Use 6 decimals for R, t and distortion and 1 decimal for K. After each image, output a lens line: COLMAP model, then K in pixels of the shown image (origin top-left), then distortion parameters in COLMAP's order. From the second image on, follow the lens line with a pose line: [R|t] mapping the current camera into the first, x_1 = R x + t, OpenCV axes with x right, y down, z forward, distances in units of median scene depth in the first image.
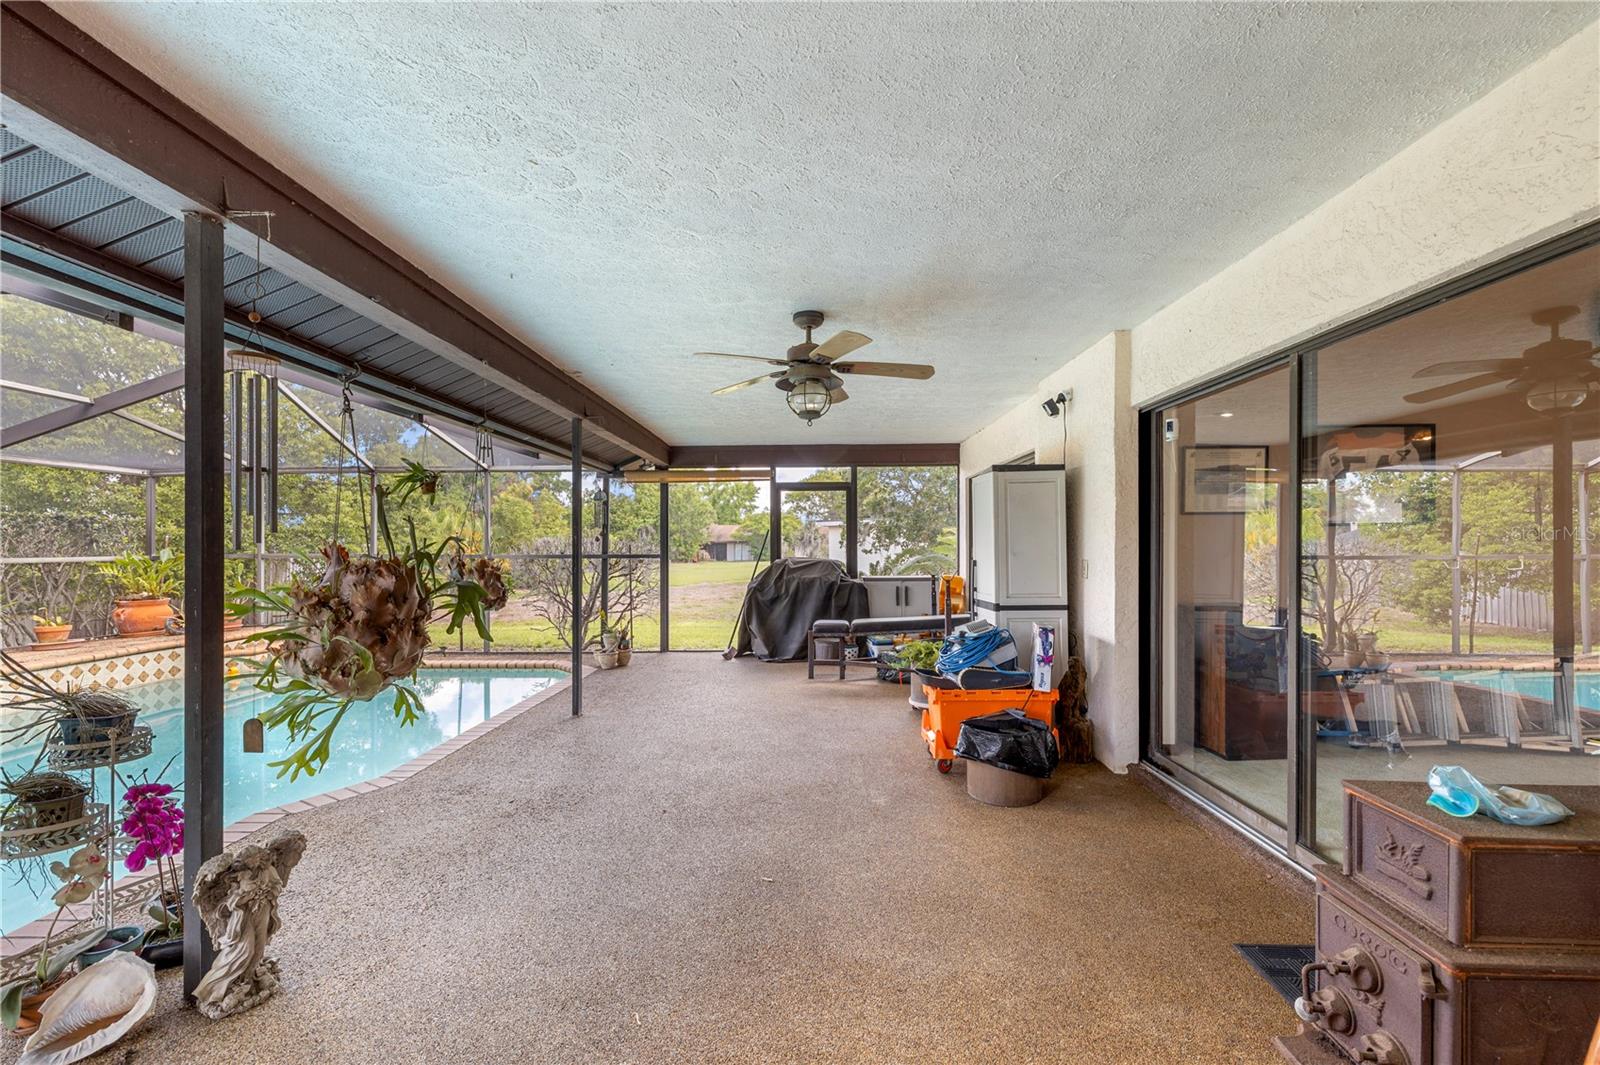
lens RADIAL K [[673.4, 0, 797.6], [0, 673.4, 532.1], [0, 0, 1]] dist [0.001601, -0.000017]
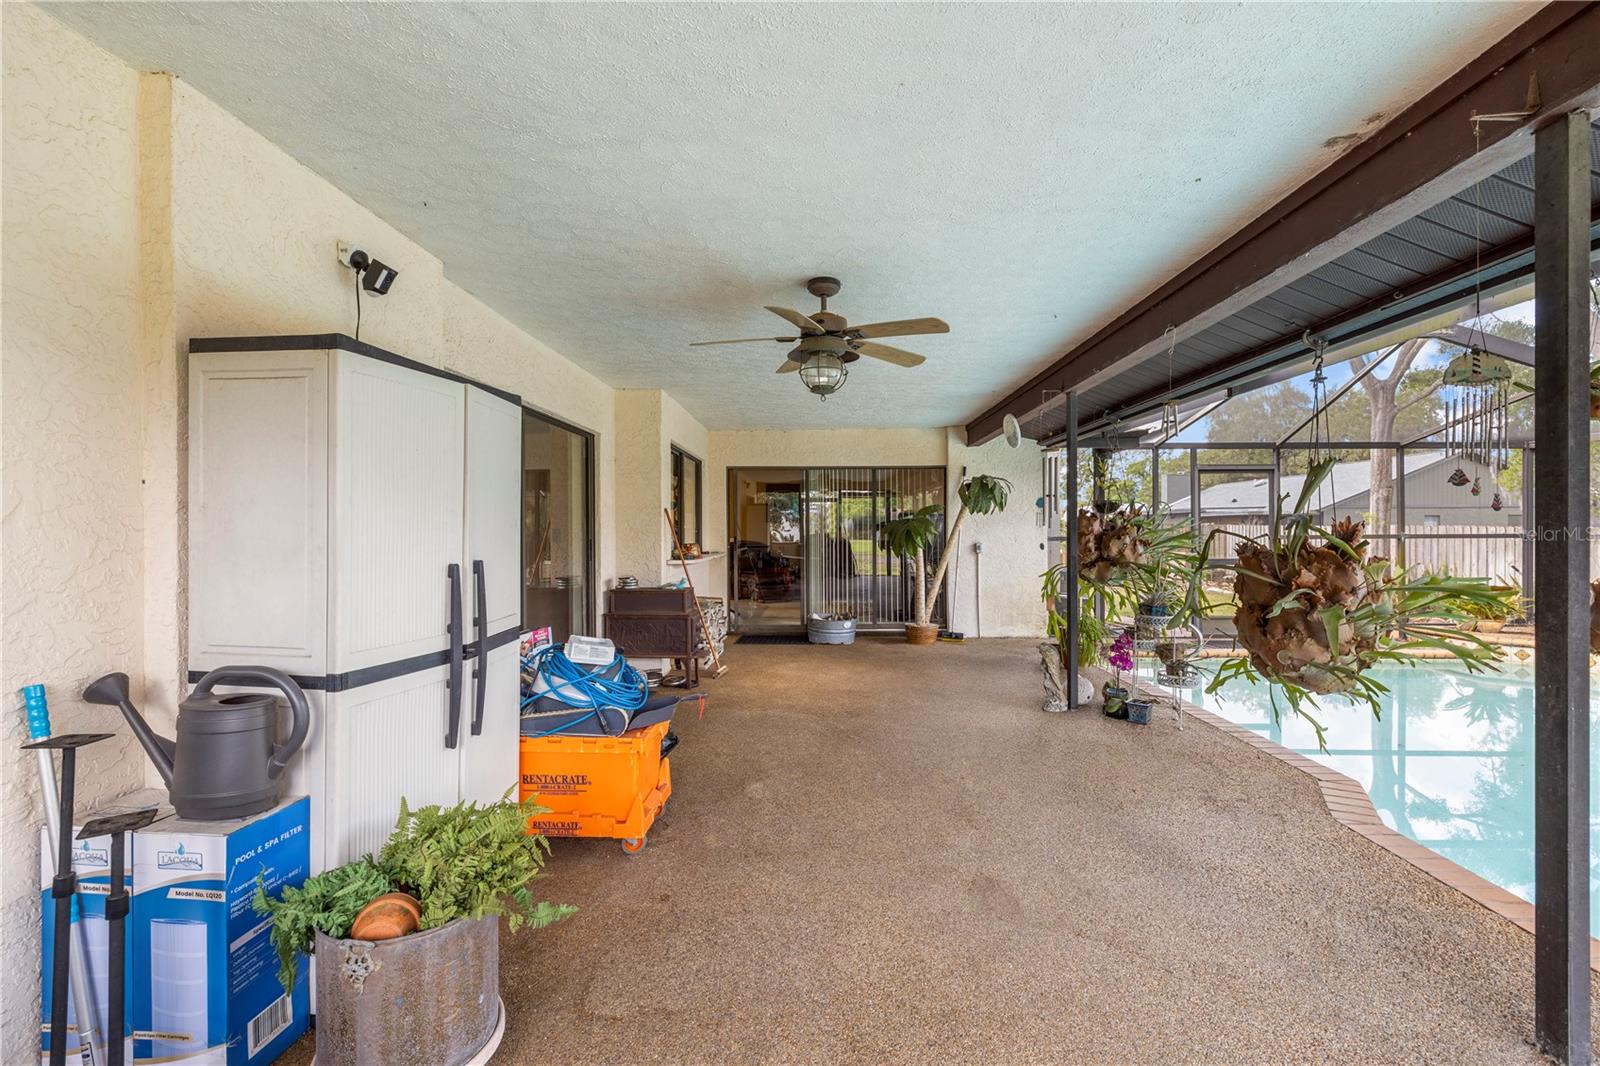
lens RADIAL K [[673.4, 0, 797.6], [0, 673.4, 532.6], [0, 0, 1]] dist [0.001601, -0.000017]
pose [[-0.999560, 0.009180, 0.028212, 0.027763], [0.008659, 0.999791, -0.018515, 0.040754], [-0.028376, -0.018262, -0.999430, 1.932651]]
